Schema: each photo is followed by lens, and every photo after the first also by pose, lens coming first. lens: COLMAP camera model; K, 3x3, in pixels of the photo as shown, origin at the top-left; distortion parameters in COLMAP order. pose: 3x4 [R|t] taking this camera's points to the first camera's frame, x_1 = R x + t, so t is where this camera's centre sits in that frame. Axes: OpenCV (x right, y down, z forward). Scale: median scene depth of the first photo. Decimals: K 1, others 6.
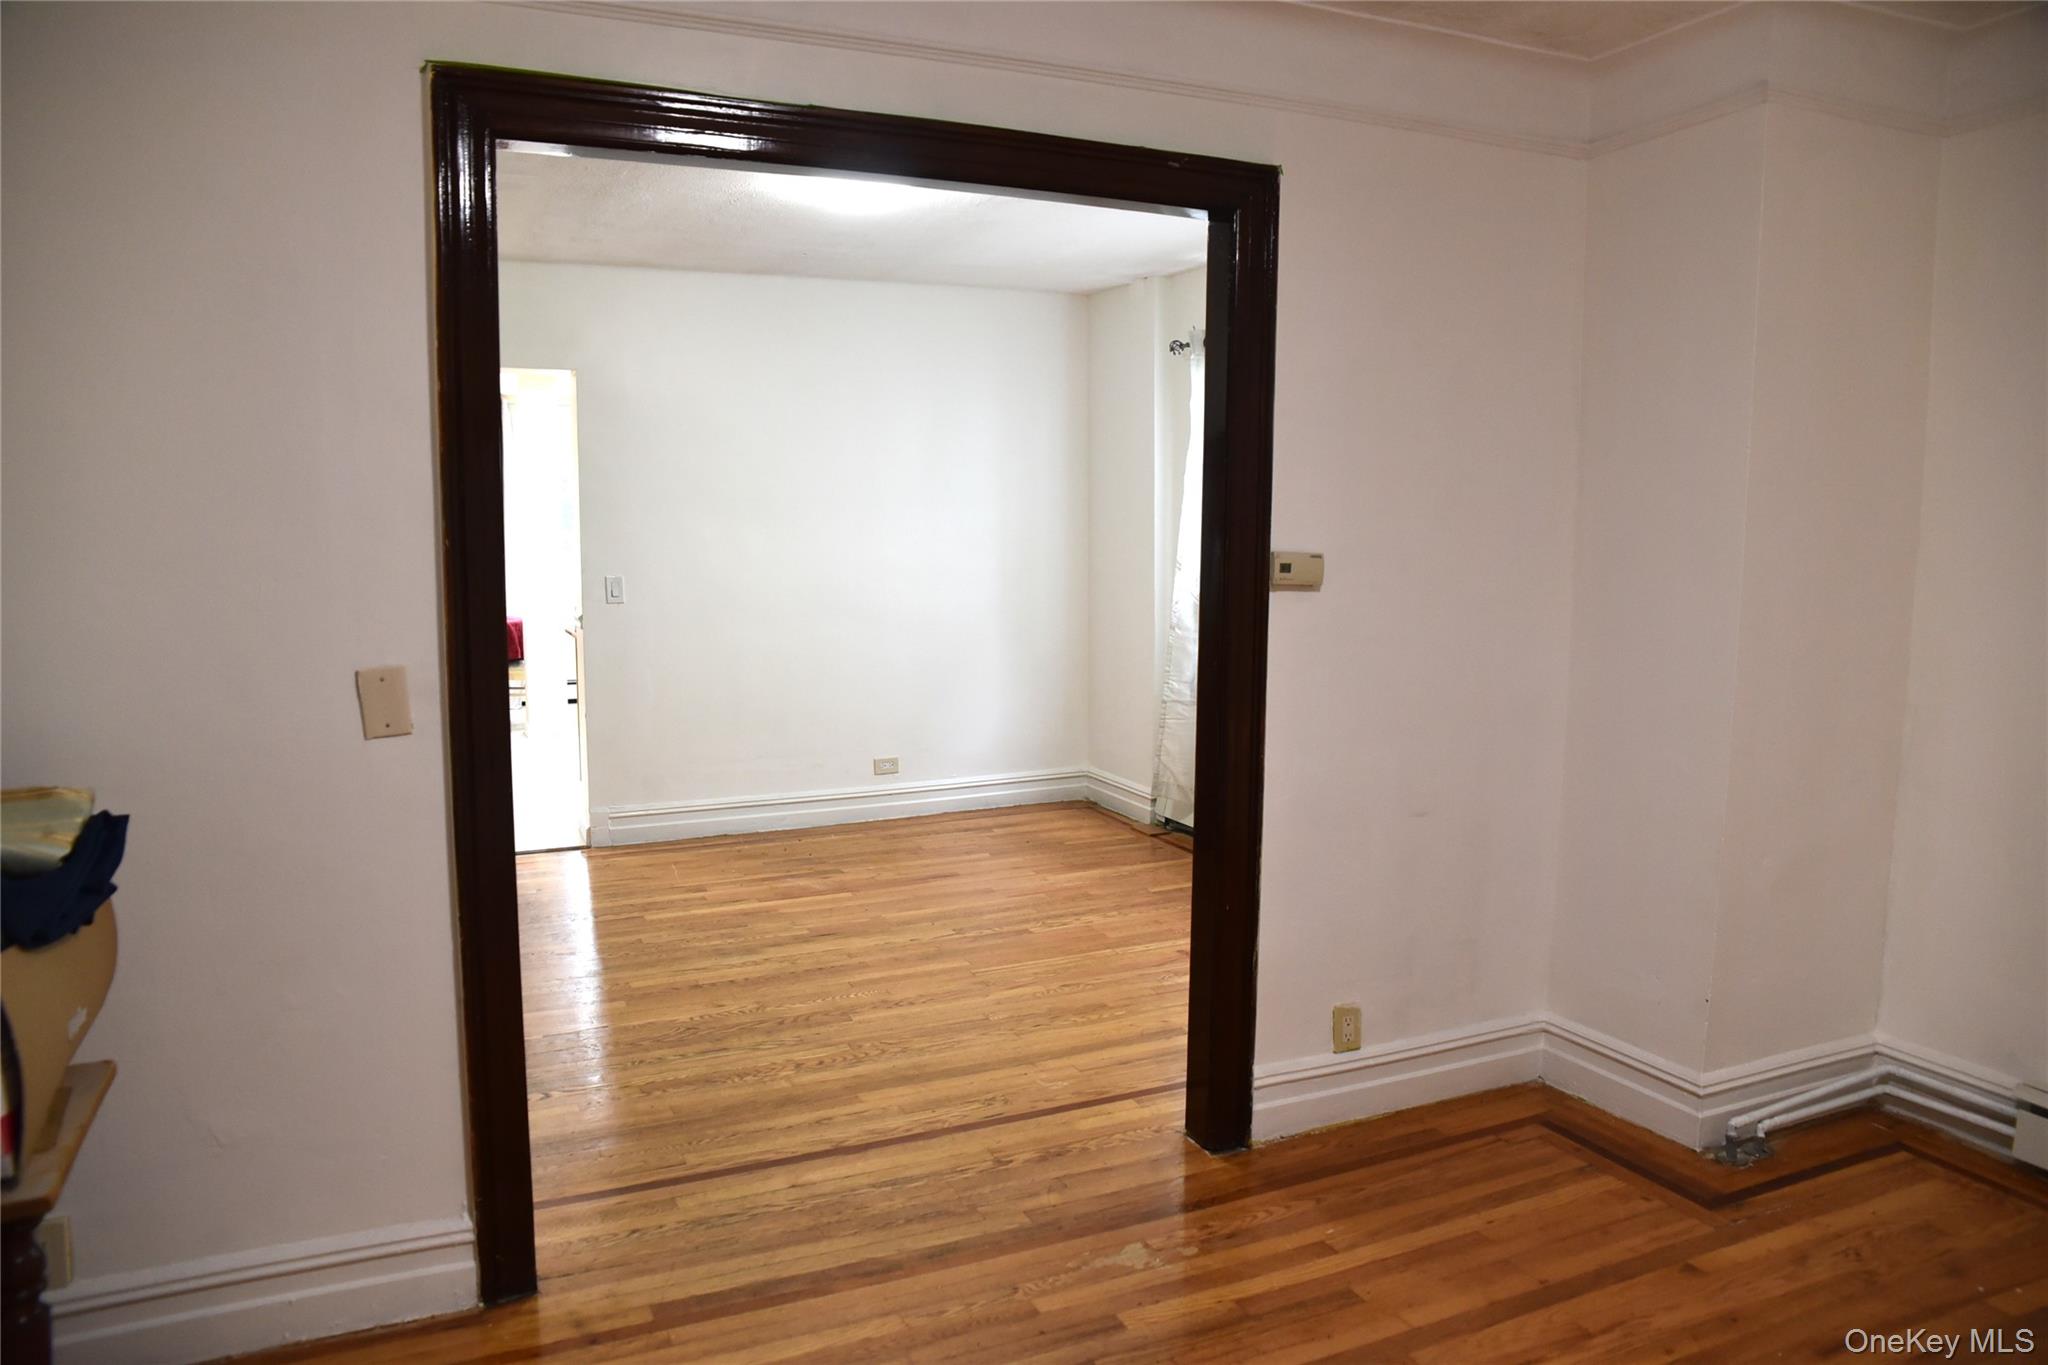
lens RADIAL K [[1396.5, 0, 1024.0], [0, 1396.5, 682.5], [0, 0, 1]] dist [-0.119191, 0.099294]
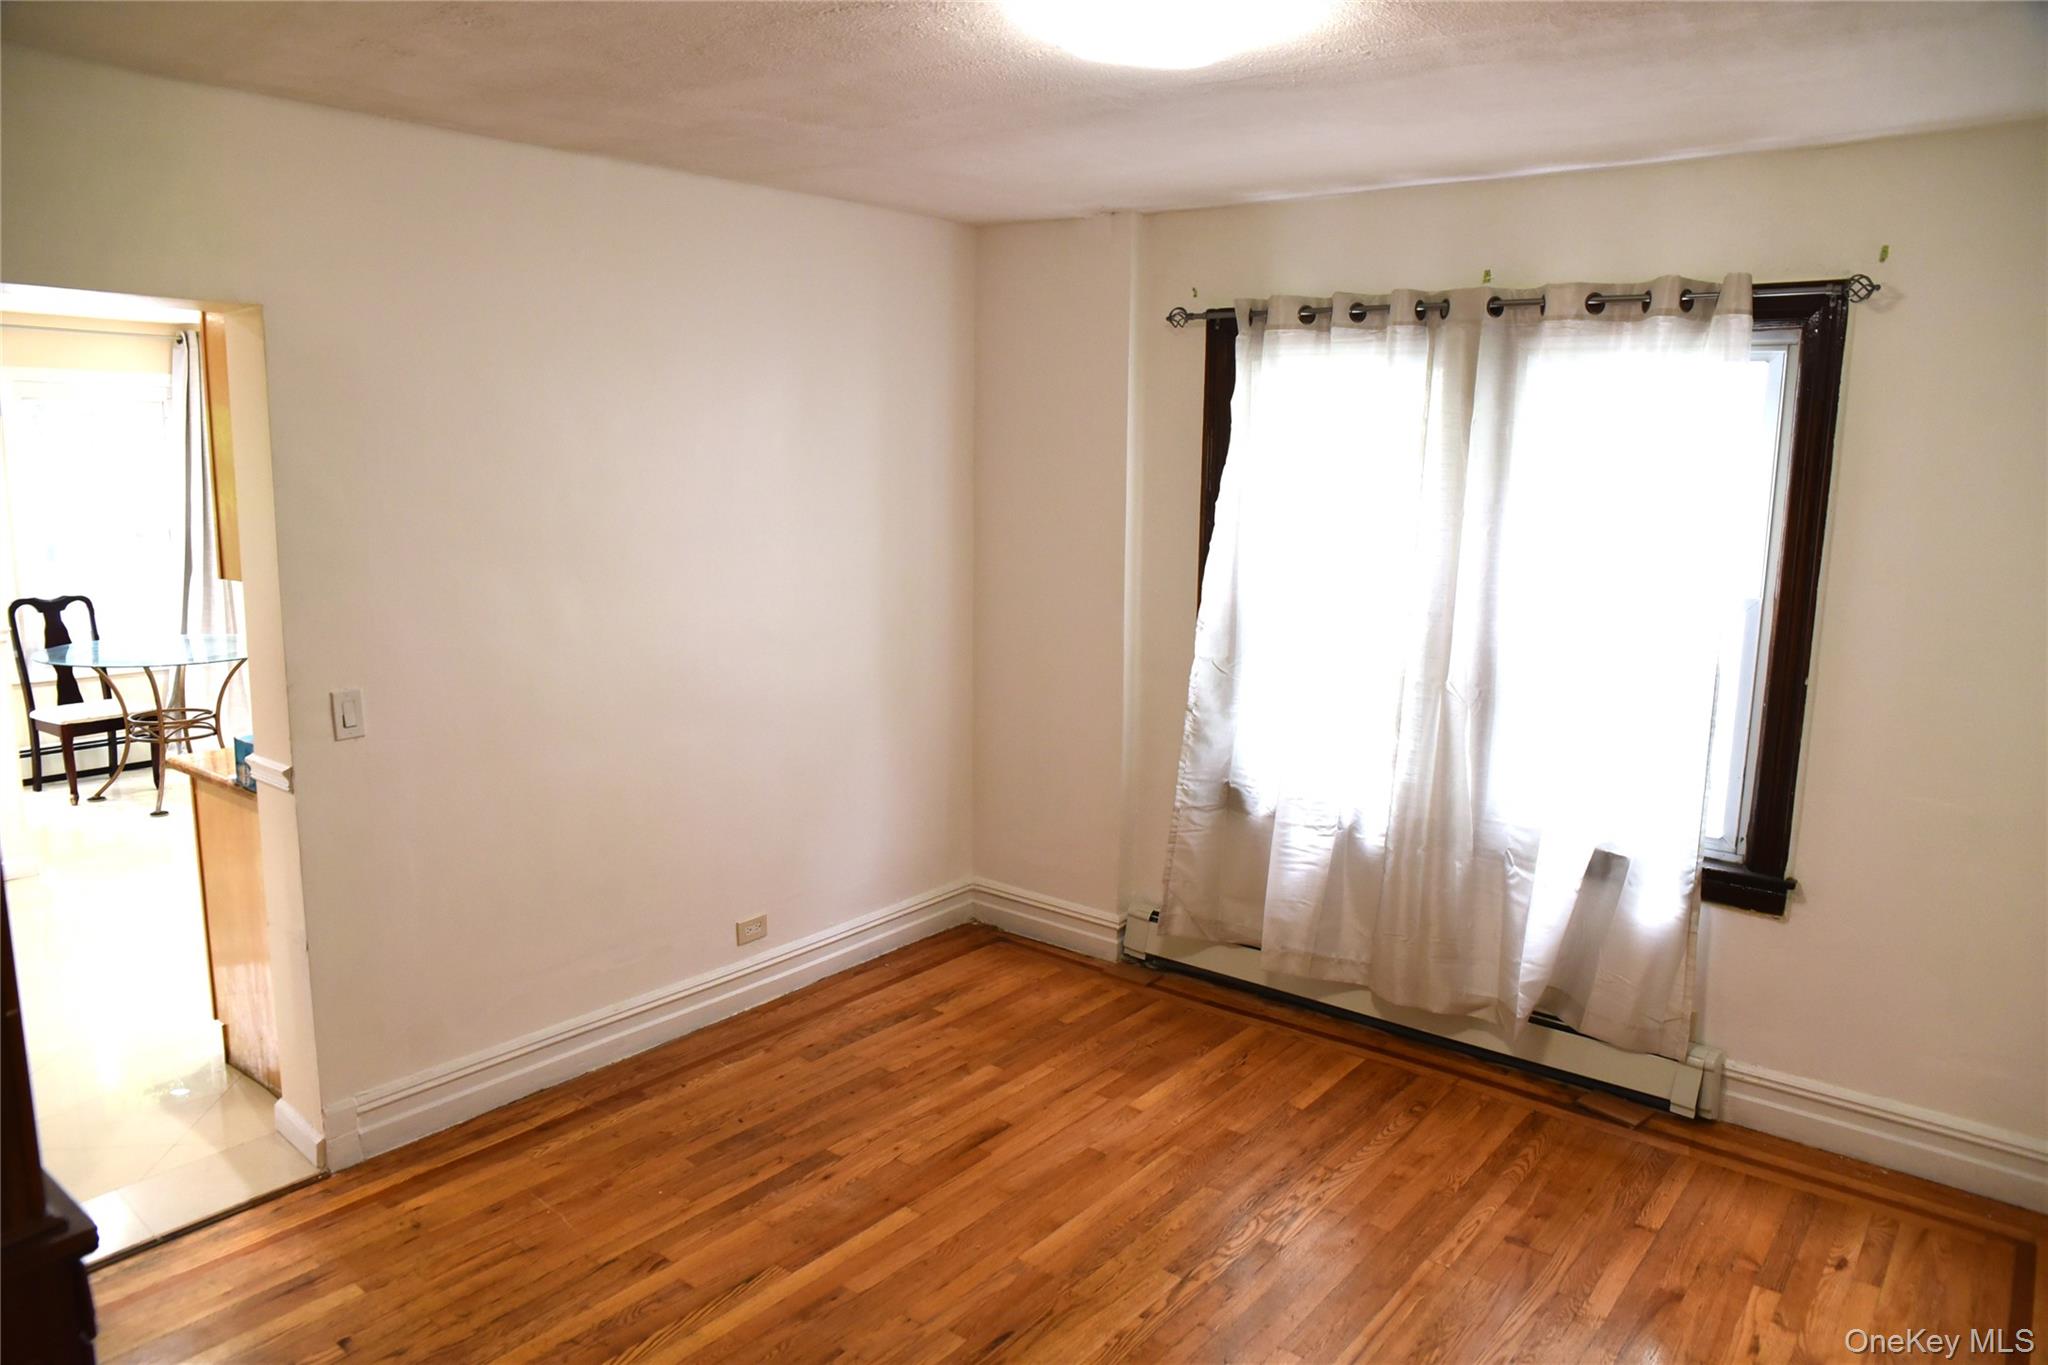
lens RADIAL K [[1396.5, 0, 1024.0], [0, 1396.5, 682.5], [0, 0, 1]] dist [-0.119191, 0.099294]
pose [[0.890020, -0.062777, 0.451578, -0.338737], [0.036771, 0.997132, 0.066146, -0.118792], [-0.454435, -0.042266, 0.889776, 0.447340]]
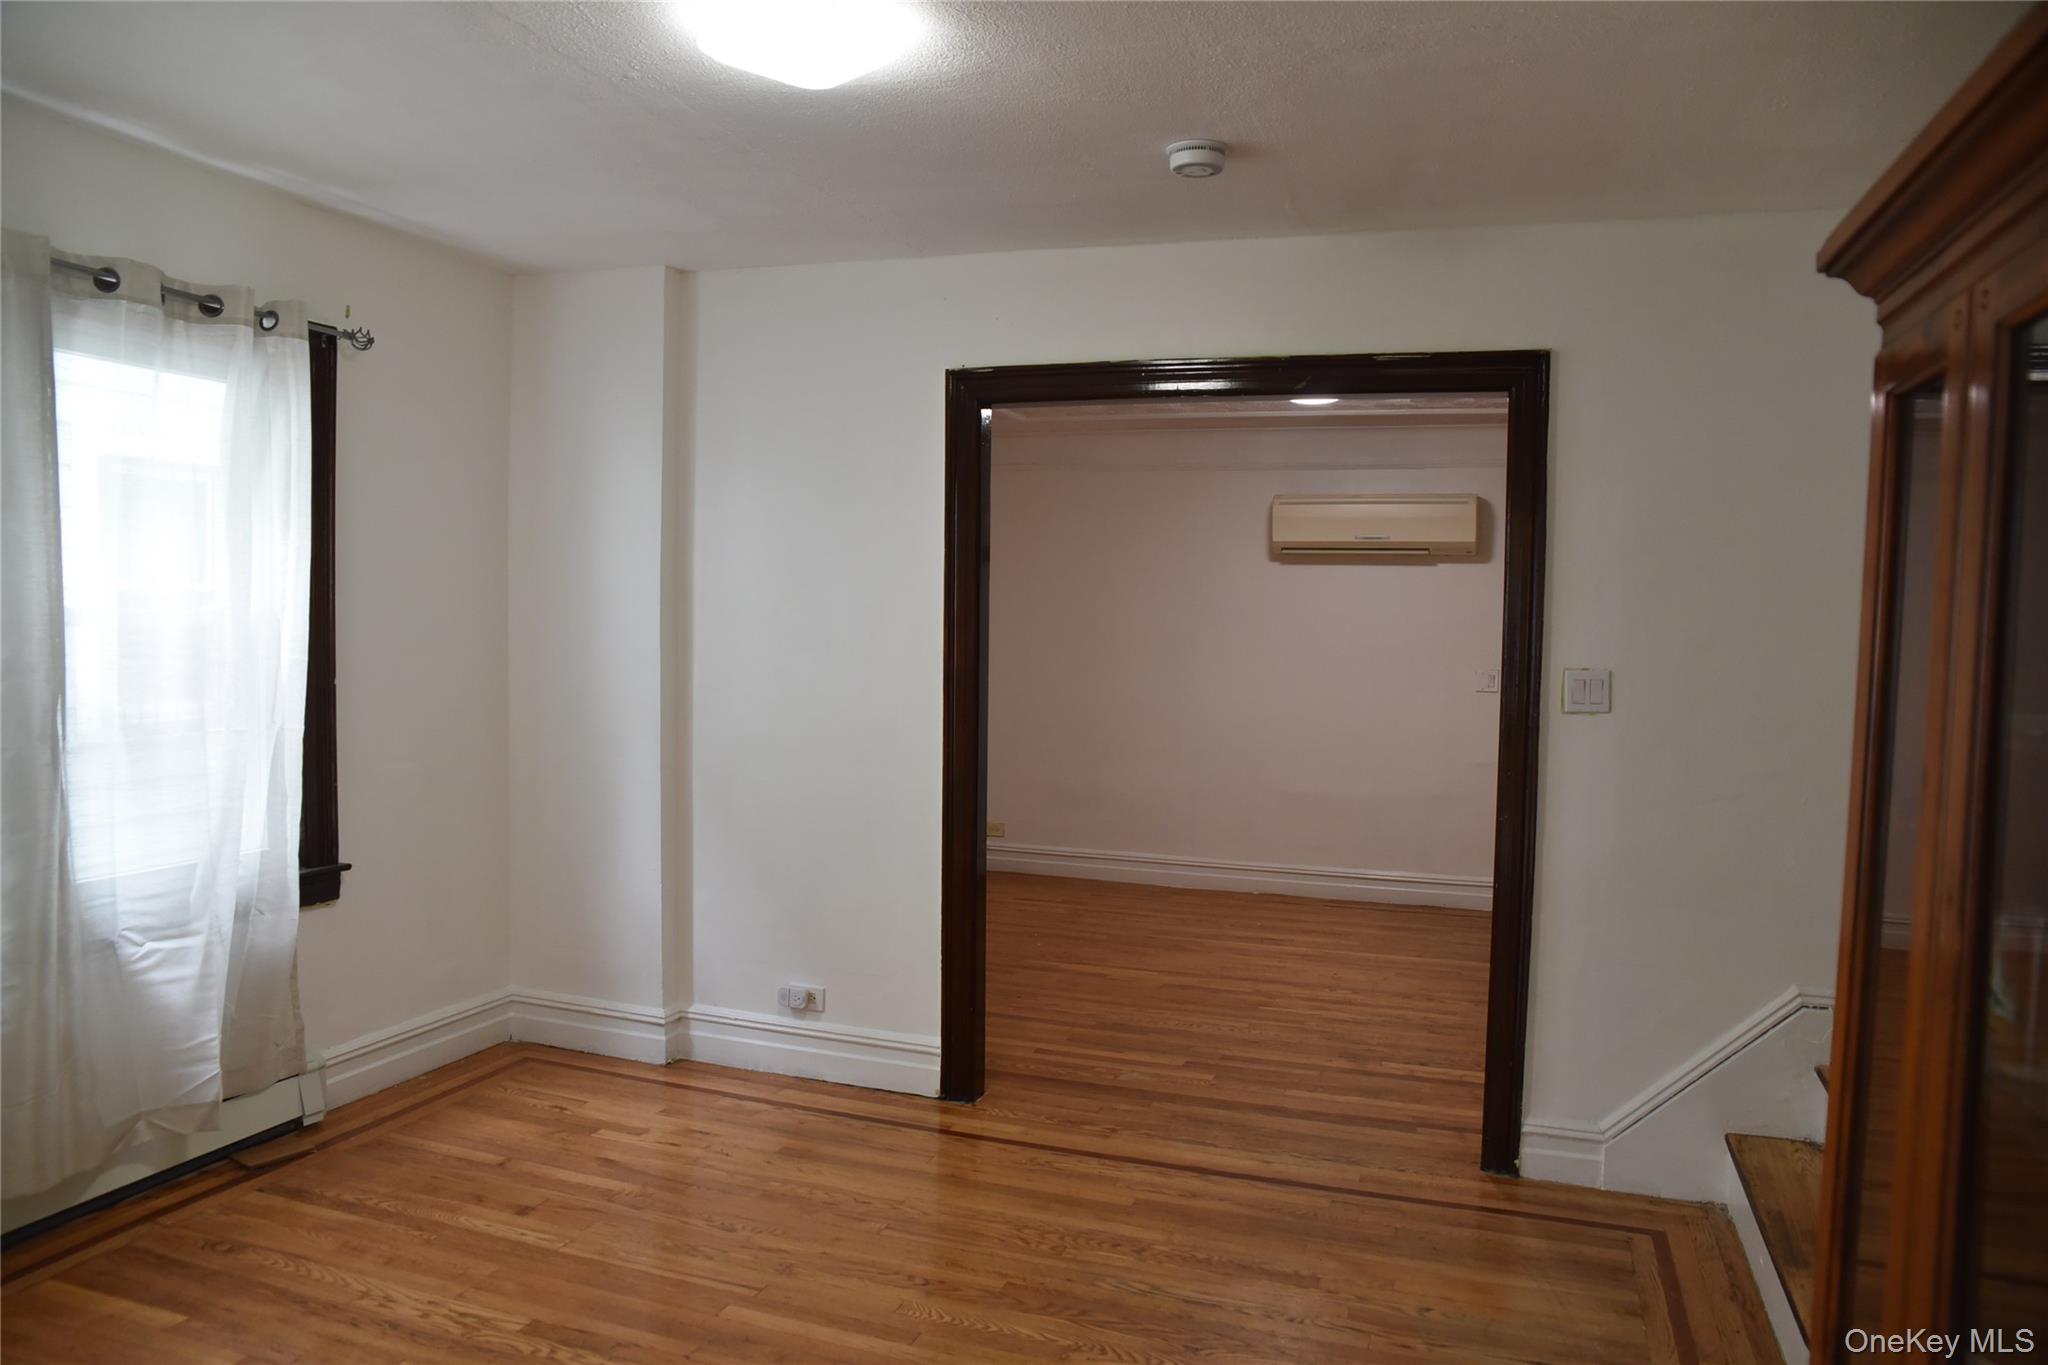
lens RADIAL K [[1396.5, 0, 1024.0], [0, 1396.5, 682.5], [0, 0, 1]] dist [-0.119191, 0.099294]
pose [[-0.725972, -0.049560, 0.685936, -0.472374], [0.054603, 0.990098, 0.129325, -0.135002], [-0.685553, 0.131340, -0.716077, 1.114025]]
